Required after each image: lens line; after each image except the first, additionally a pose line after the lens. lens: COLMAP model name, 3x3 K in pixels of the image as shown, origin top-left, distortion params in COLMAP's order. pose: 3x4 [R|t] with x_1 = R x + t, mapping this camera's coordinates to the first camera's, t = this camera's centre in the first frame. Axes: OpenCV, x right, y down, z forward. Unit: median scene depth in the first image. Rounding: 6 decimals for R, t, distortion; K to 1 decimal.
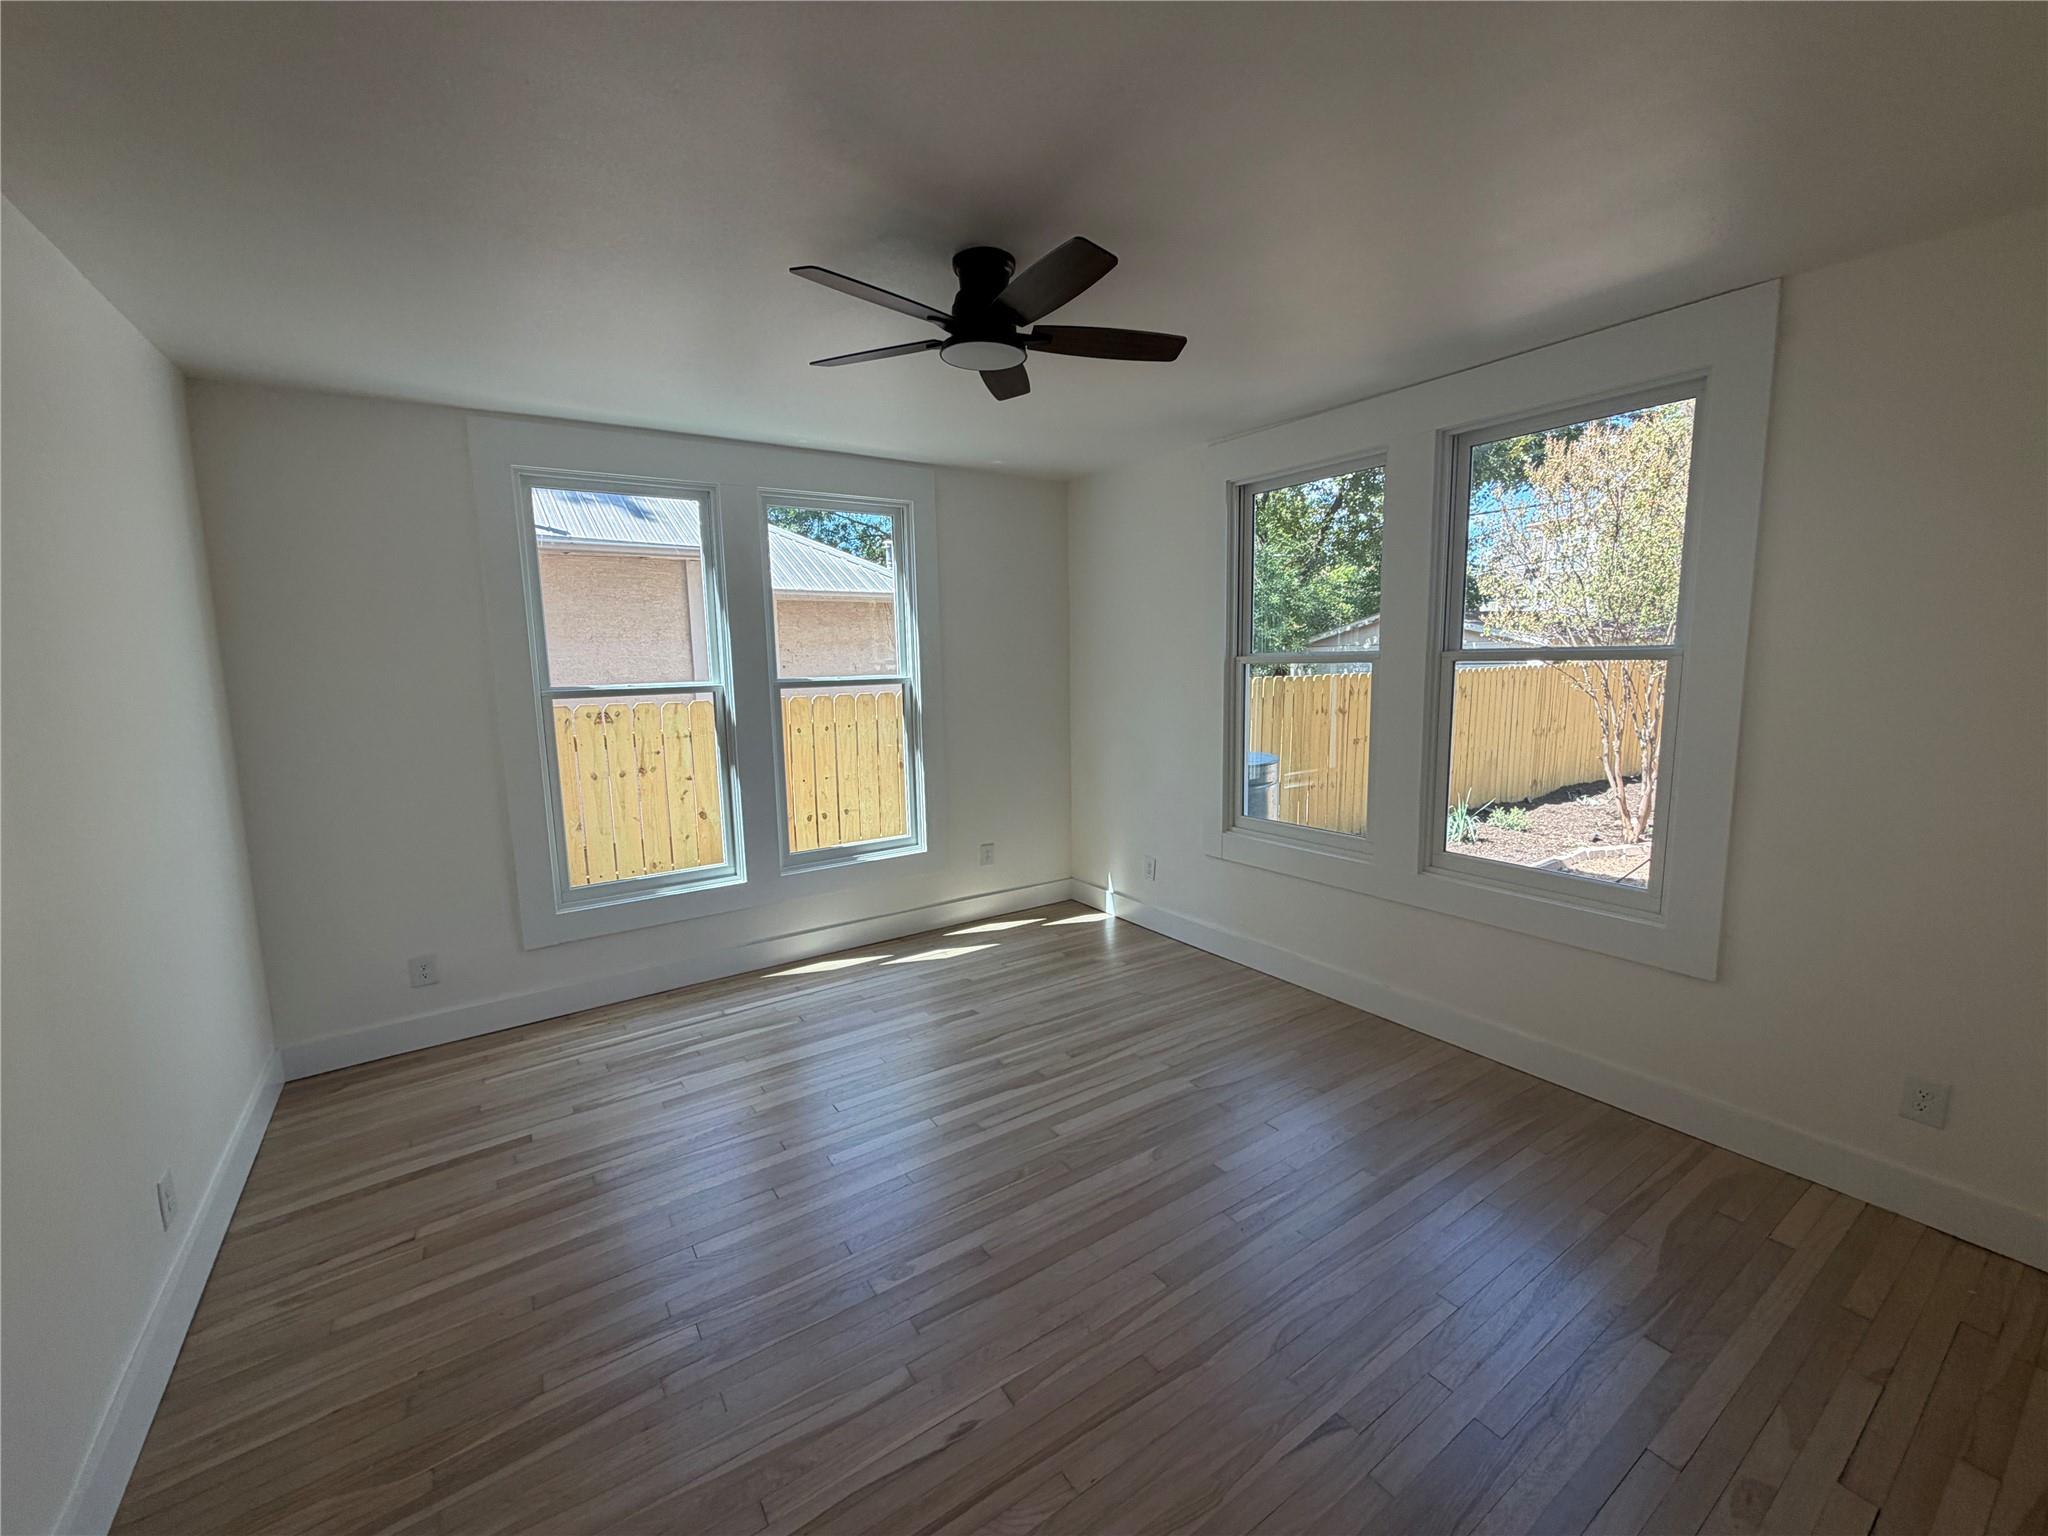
lens RADIAL K [[818.1, 0, 1024.0], [0, 818.1, 766.8], [0, 0, 1]] dist [0.001454, -0.000632]
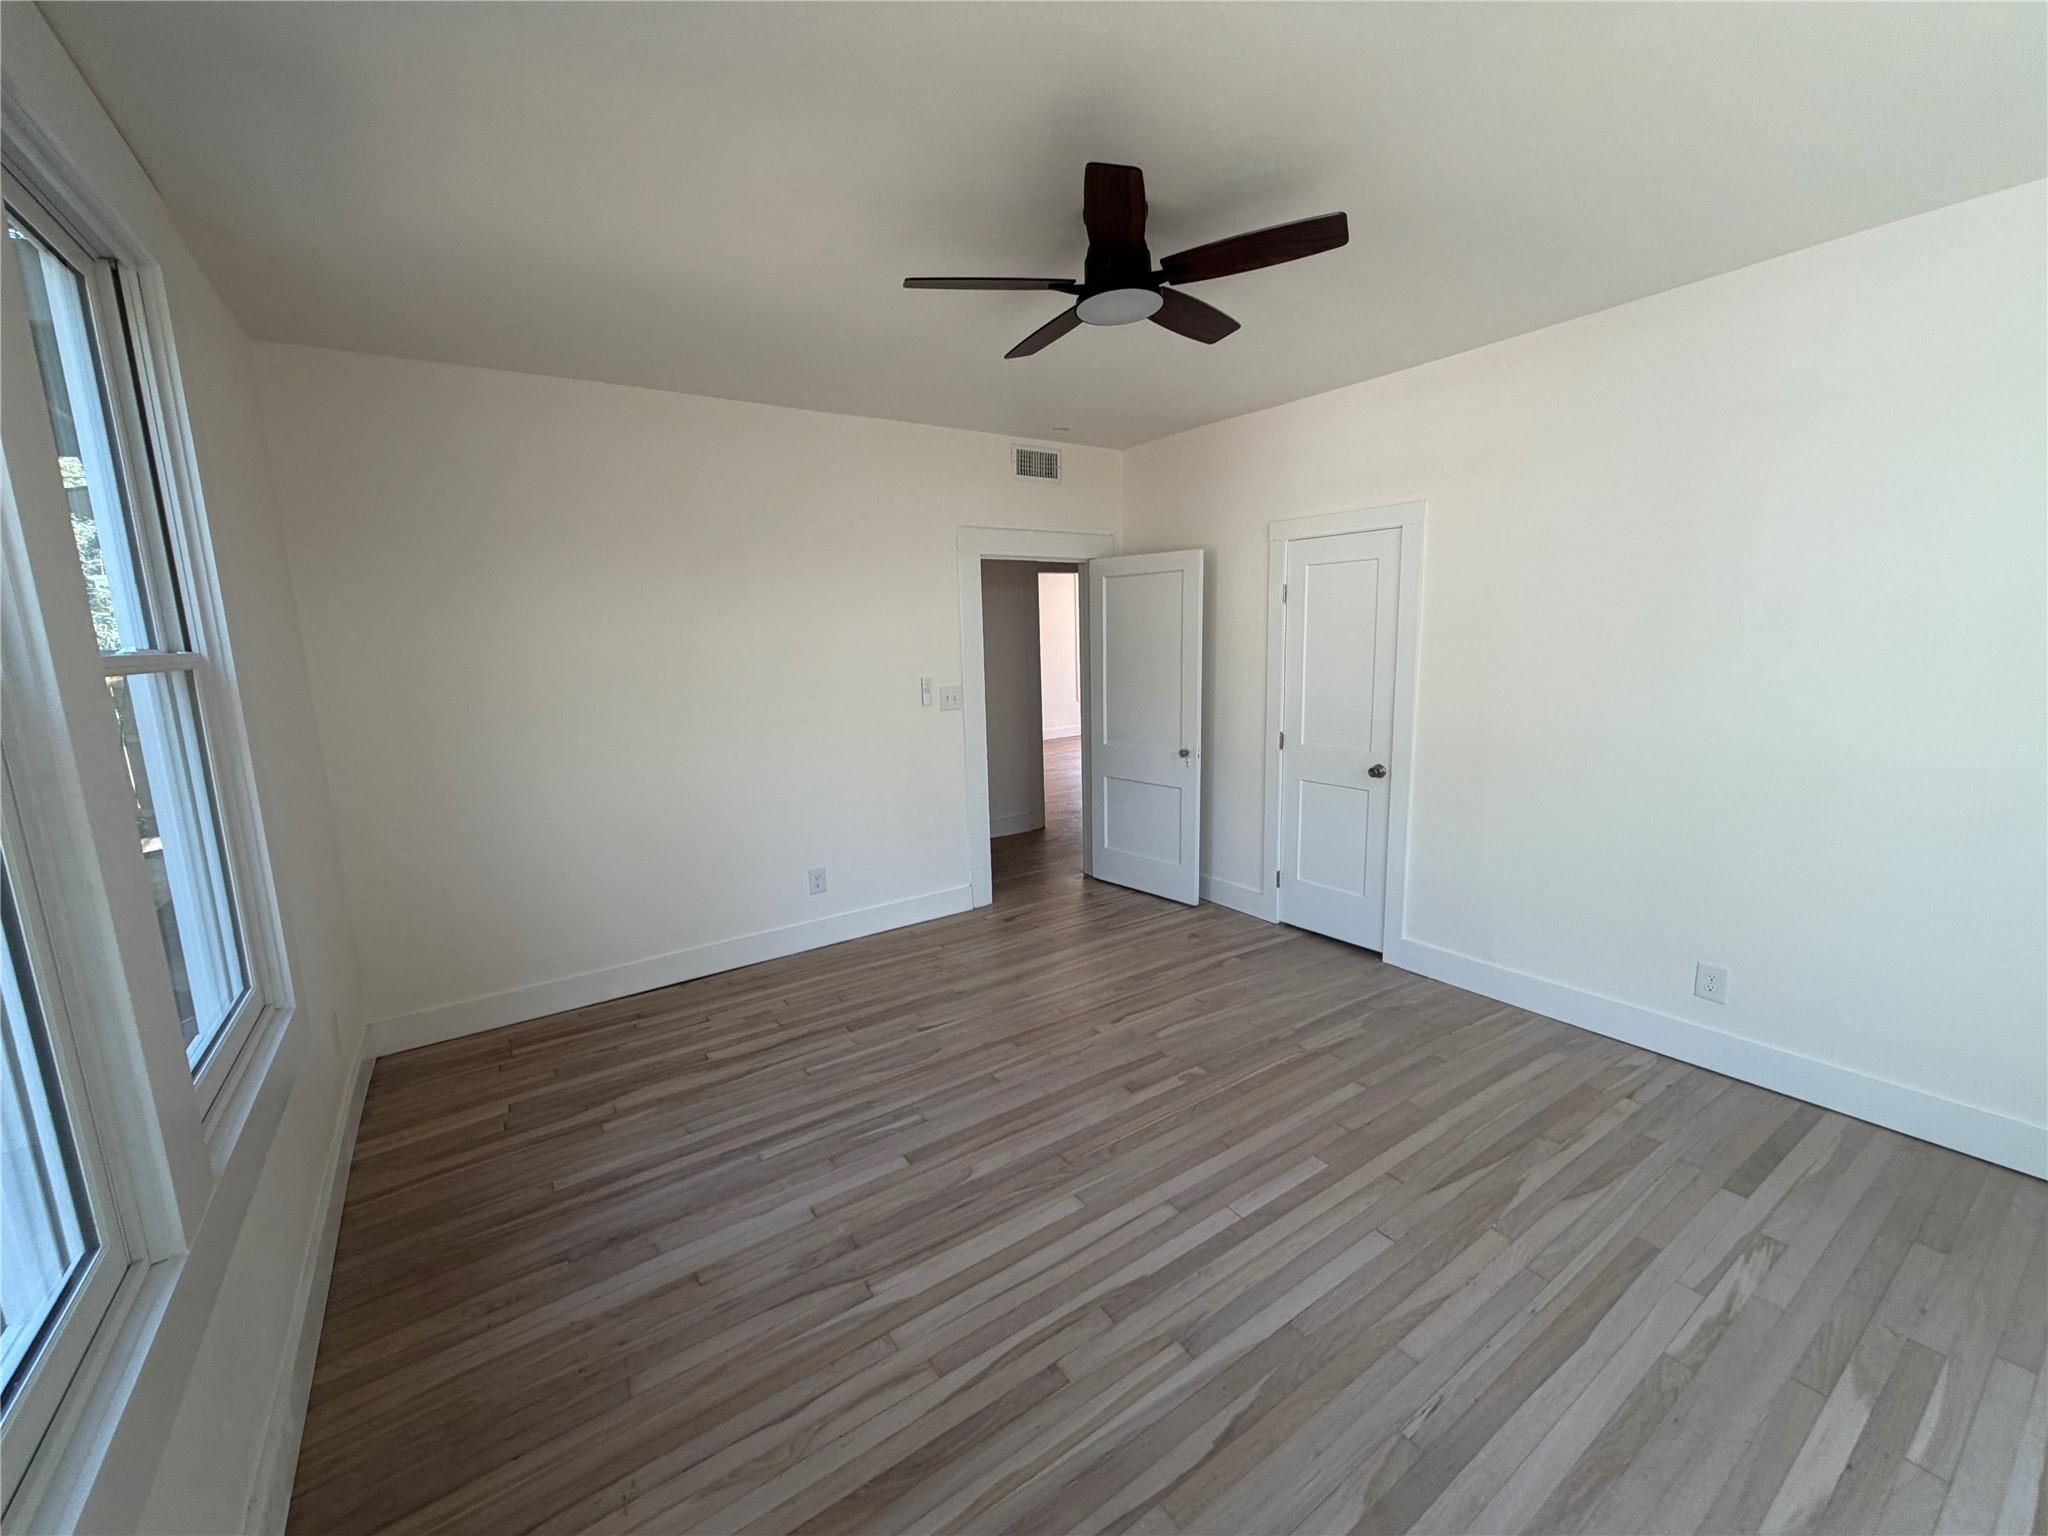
lens RADIAL K [[818.1, 0, 1019.6], [0, 818.1, 766.5], [0, 0, 1]] dist [0.001454, -0.000632]
pose [[-0.998848, 0.047484, 0.006985, 0.073635], [0.047420, 0.953900, 0.296356, -0.222099], [0.007409, 0.296346, -0.955052, 1.701965]]
